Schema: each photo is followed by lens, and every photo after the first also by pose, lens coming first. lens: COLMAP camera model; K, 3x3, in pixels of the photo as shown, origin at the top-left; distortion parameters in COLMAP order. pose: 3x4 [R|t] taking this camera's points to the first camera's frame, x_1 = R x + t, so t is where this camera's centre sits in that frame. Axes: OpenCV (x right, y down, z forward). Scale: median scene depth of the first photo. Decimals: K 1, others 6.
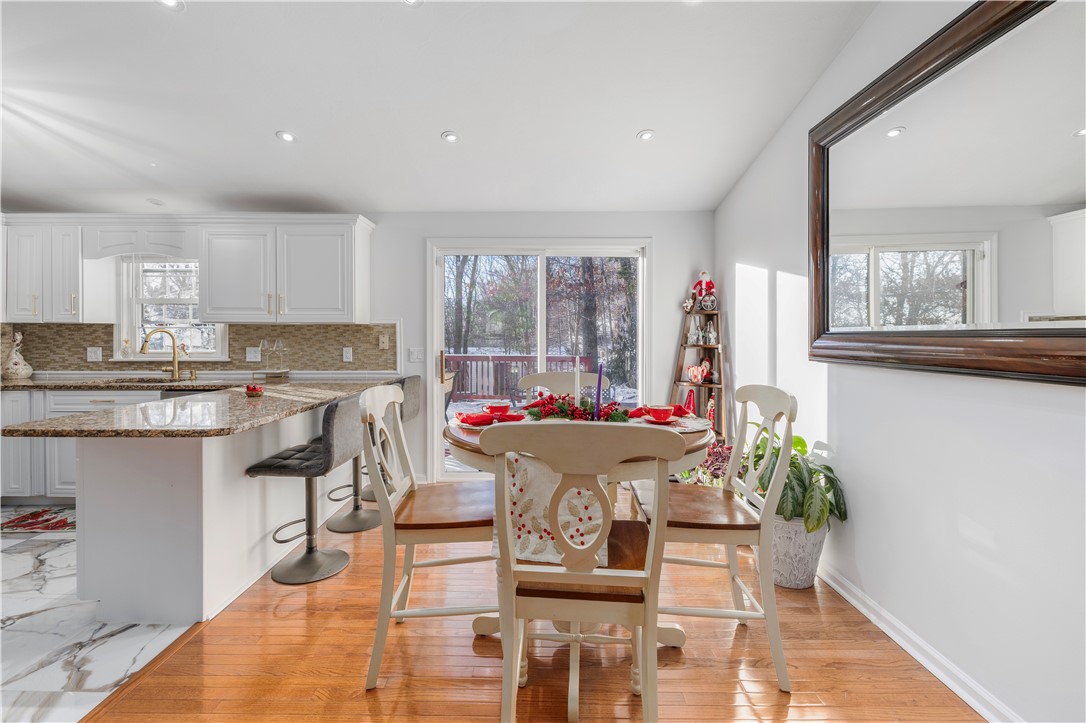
lens RADIAL K [[463.1, 0, 541.8], [0, 463.1, 341.4], [0, 0, 1]] dist [0.000566, 0.000071]
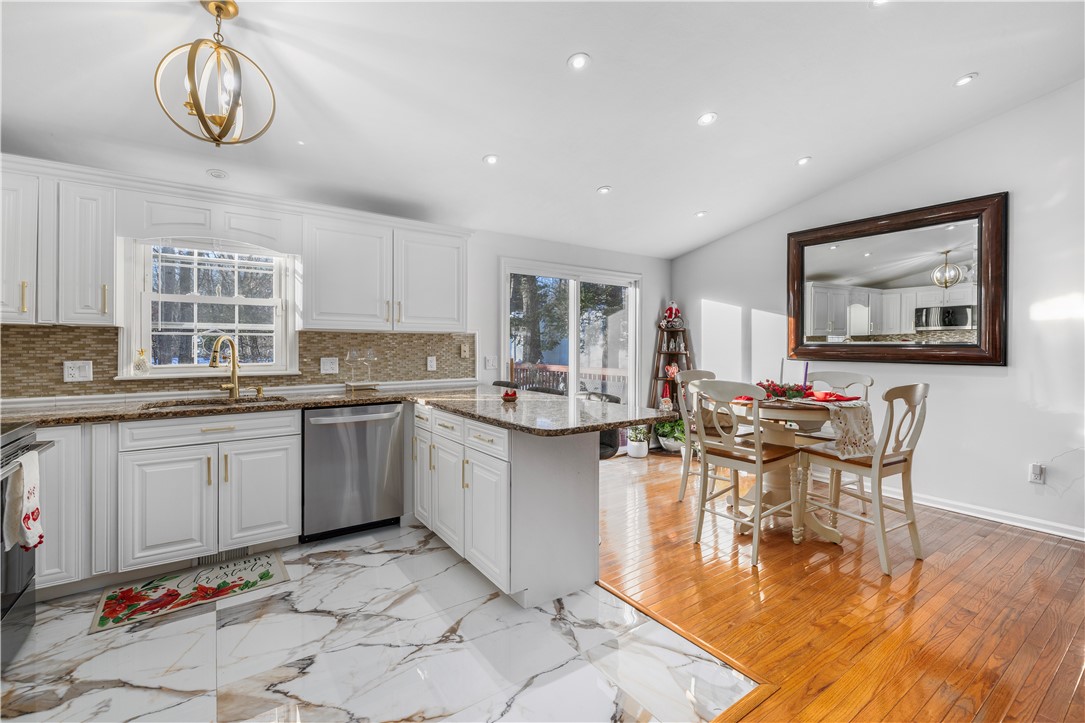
lens RADIAL K [[462.7, 0, 538.6], [0, 462.7, 347.5], [0, 0, 1]] dist [0.000816, 0.000018]
pose [[0.818869, -0.001171, 0.573979, -0.817380], [0.003721, 0.999988, -0.003268, -0.002541], [-0.573968, 0.004811, 0.818864, 0.047780]]
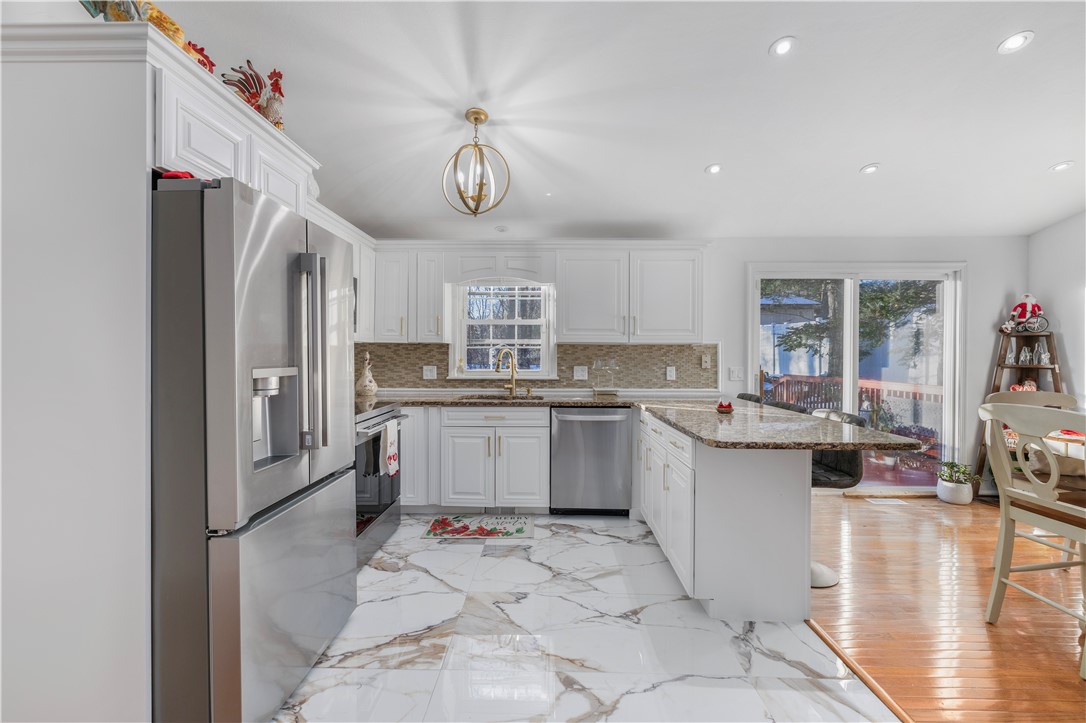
lens RADIAL K [[457.4, 0, 543.0], [0, 457.4, 361.5], [0, 0, 1]] dist [0.000751, 0.000043]
pose [[0.999857, 0.002362, -0.016762, -0.703171], [-0.002288, 0.999988, 0.004421, -0.002645], [0.016772, -0.004382, 0.999850, -0.043039]]
